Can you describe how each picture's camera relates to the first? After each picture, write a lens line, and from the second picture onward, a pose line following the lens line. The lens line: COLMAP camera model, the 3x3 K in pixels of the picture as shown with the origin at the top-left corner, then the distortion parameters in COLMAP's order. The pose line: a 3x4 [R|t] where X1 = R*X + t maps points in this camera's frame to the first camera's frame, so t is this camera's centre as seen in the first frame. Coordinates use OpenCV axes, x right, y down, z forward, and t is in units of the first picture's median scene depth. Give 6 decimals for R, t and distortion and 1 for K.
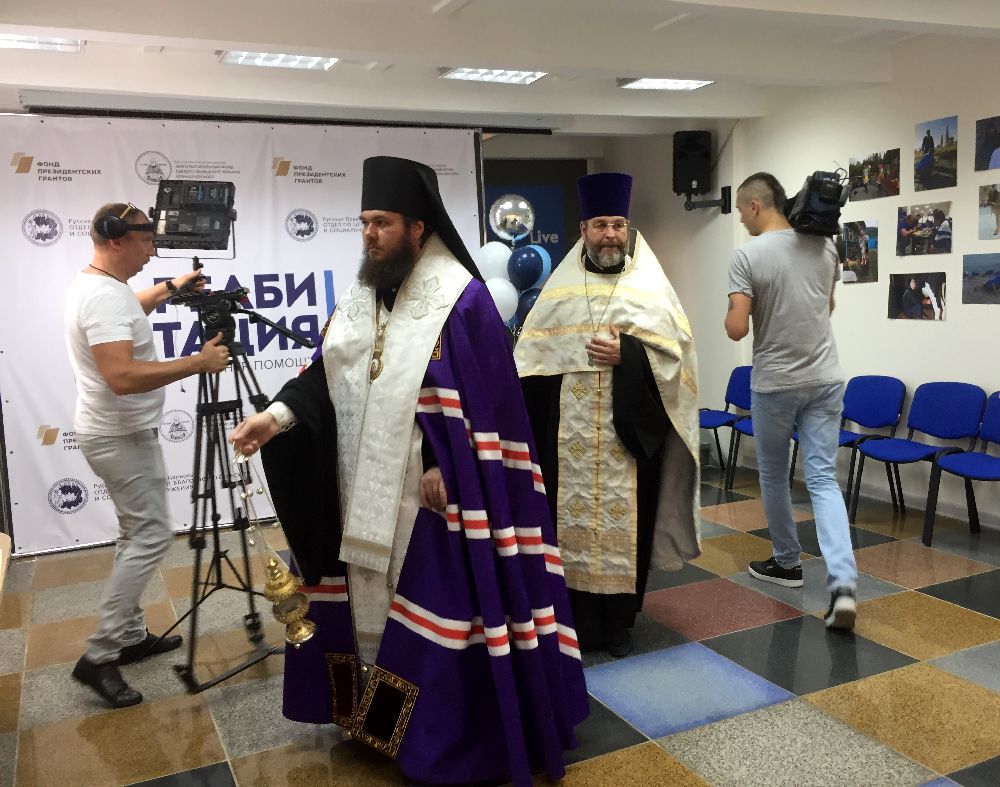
lens RADIAL K [[914.0, 0, 500.0], [0, 914.0, 393.5], [0, 0, 1]] dist [0.076662, -0.131660]
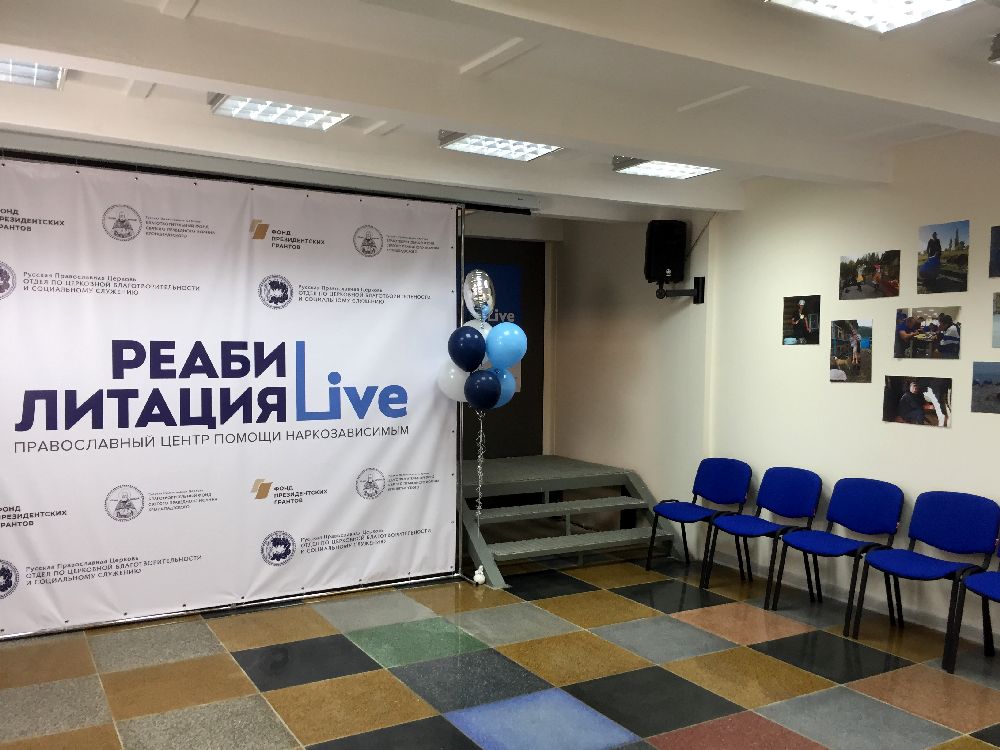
lens RADIAL K [[859.1, 0, 469.7], [0, 859.1, 391.2], [0, 0, 1]] dist [0.076386, -0.137792]
pose [[0.996756, 0.048692, 0.064081, -0.073674], [-0.043717, 0.996081, -0.076883, -0.023982], [-0.067573, 0.073832, 0.994979, 0.121737]]
